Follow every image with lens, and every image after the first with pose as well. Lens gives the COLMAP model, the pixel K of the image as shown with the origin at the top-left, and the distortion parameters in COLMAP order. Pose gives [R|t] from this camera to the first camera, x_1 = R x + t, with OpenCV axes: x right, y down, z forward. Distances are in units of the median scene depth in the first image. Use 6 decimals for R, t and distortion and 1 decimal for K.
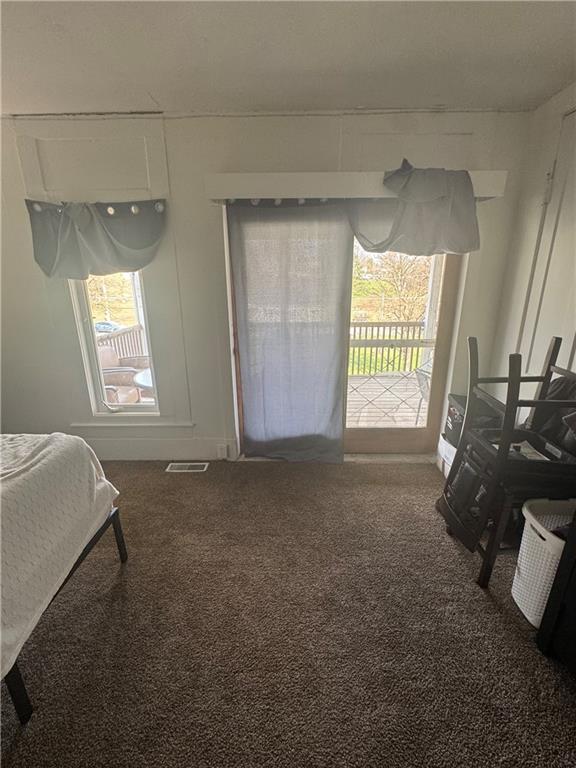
lens RADIAL K [[346.8, 0, 288.6], [0, 346.8, 384.0], [0, 0, 1]] dist [0.001051, 0.000276]
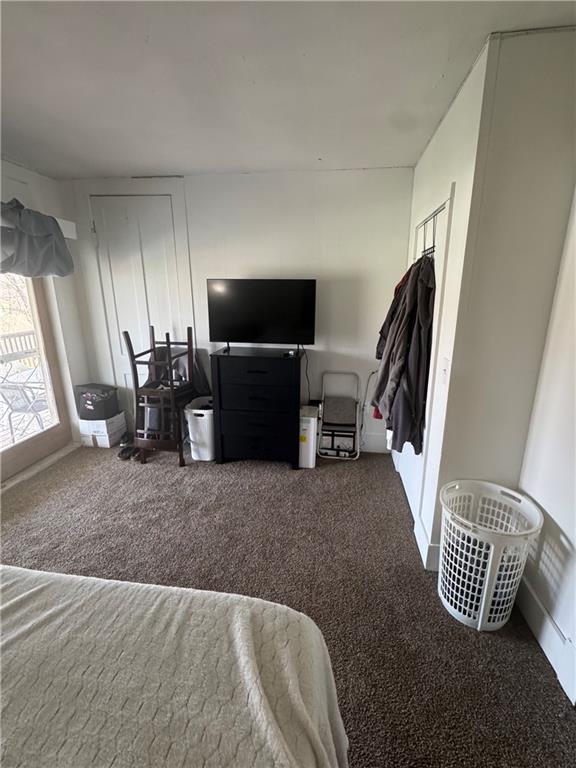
lens RADIAL K [[346.8, 0, 289.3], [0, 346.8, 380.8], [0, 0, 1]] dist [0.001051, 0.000276]
pose [[0.128717, -0.260095, 0.956965, -0.620222], [0.302154, 0.929395, 0.211961, -0.020317], [-0.944529, 0.261868, 0.198217, 0.017525]]
